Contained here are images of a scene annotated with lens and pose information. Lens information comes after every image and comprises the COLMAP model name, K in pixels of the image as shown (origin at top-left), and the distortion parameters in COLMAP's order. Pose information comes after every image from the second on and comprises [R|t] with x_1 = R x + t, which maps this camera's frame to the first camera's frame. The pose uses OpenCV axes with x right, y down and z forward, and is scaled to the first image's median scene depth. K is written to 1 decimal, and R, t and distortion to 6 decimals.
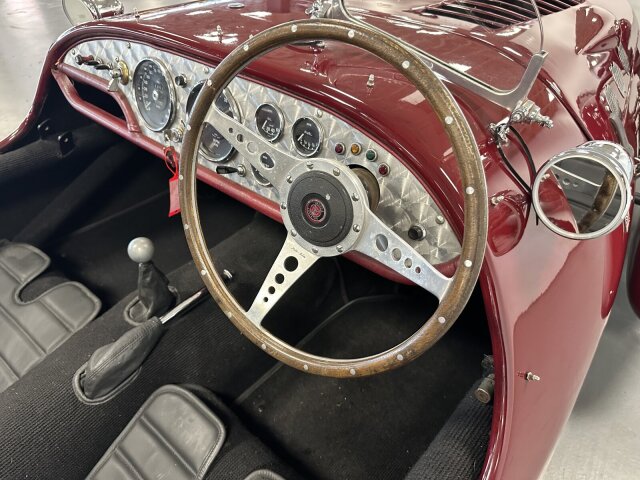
lens RADIAL K [[440.2, 0, 322.0], [0, 440.2, 257.6], [0, 0, 1]] dist [0.076766, -0.133008]
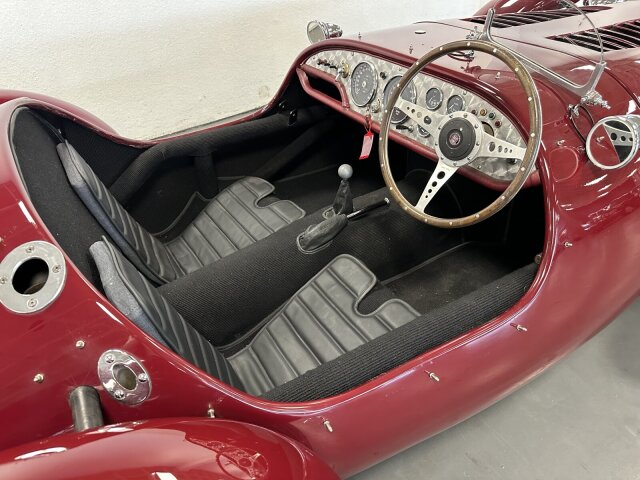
lens RADIAL K [[440.2, 0, 322.0], [0, 440.2, 257.6], [0, 0, 1]] dist [0.076766, -0.133008]
pose [[0.949095, 0.151666, -0.276073, 0.034456], [-0.162891, 0.986479, -0.018053, 0.357389], [0.269602, 0.062103, 0.960967, -0.647160]]
